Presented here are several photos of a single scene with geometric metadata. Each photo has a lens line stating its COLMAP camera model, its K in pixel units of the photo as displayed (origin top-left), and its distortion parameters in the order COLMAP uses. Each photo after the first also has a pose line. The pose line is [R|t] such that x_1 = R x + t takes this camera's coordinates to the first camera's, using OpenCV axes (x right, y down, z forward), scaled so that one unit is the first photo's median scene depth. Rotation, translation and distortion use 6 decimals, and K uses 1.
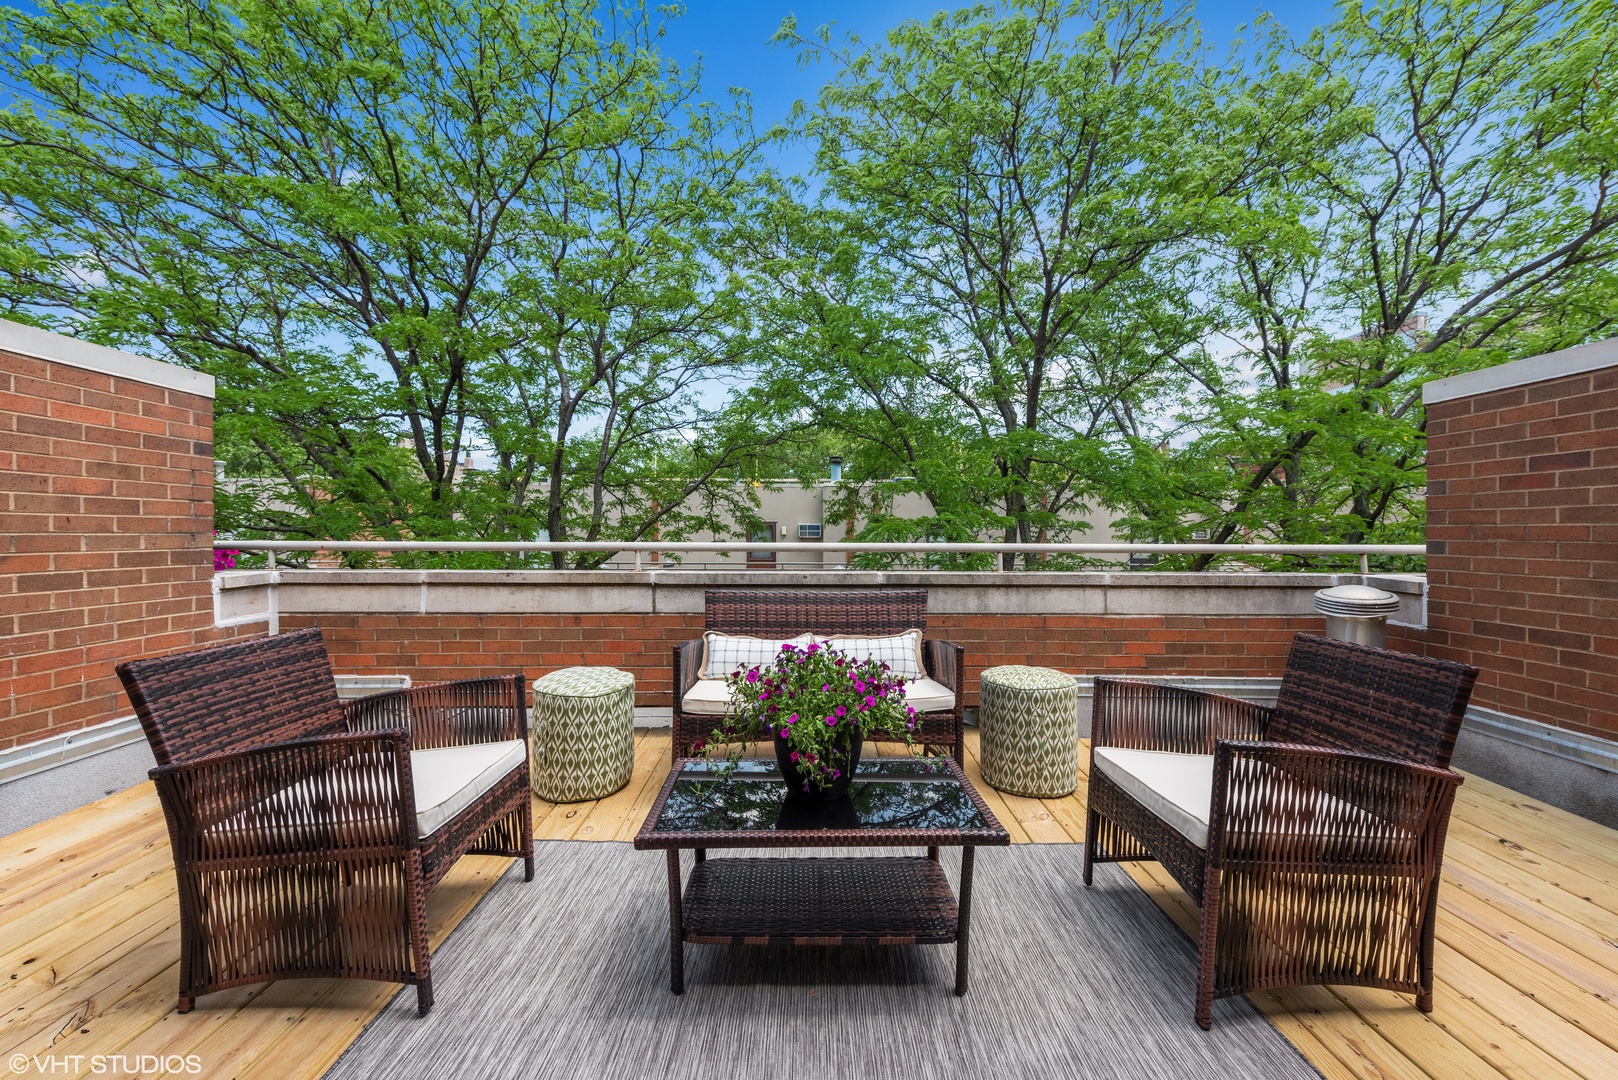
lens RADIAL K [[635.5, 0, 809.0], [0, 635.5, 540.0], [0, 0, 1]] dist [0.011207, -0.000070]
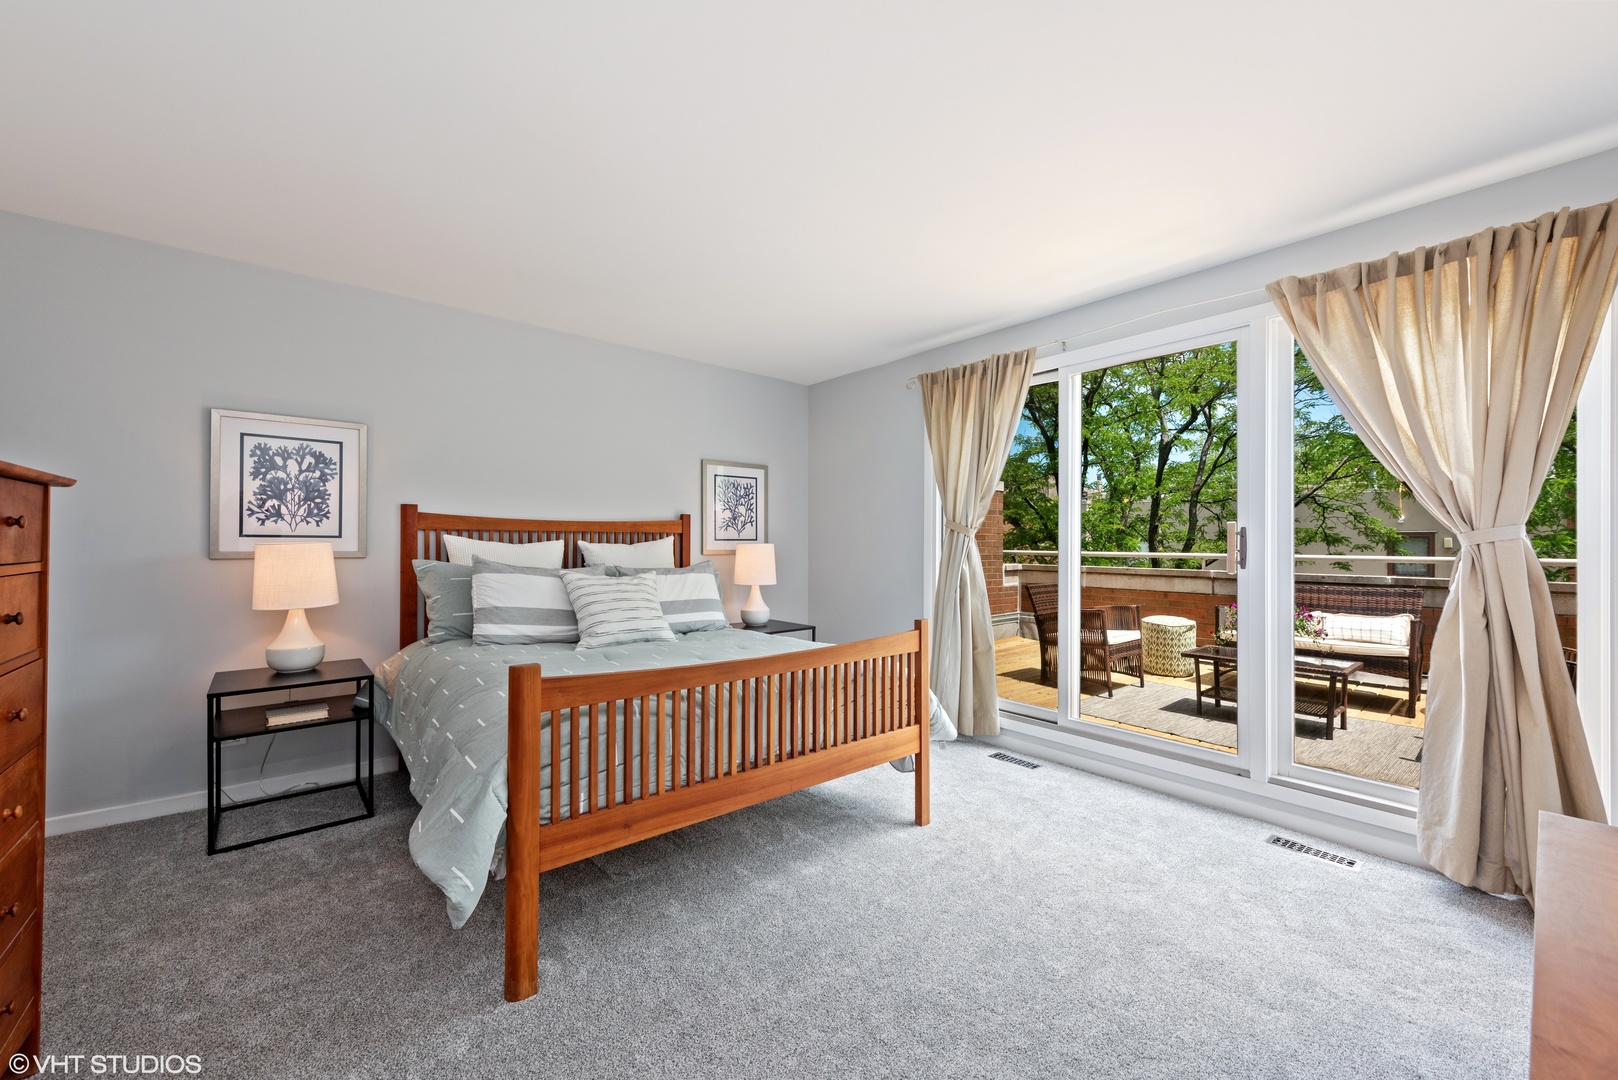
lens RADIAL K [[635.5, 0, 809.0], [0, 635.5, 540.0], [0, 0, 1]] dist [0.011207, -0.000070]
pose [[0.639861, -0.001904, -0.768488, 0.388897], [-0.009811, 0.999895, -0.010646, -0.004651], [0.768428, 0.014352, 0.639775, -0.966101]]
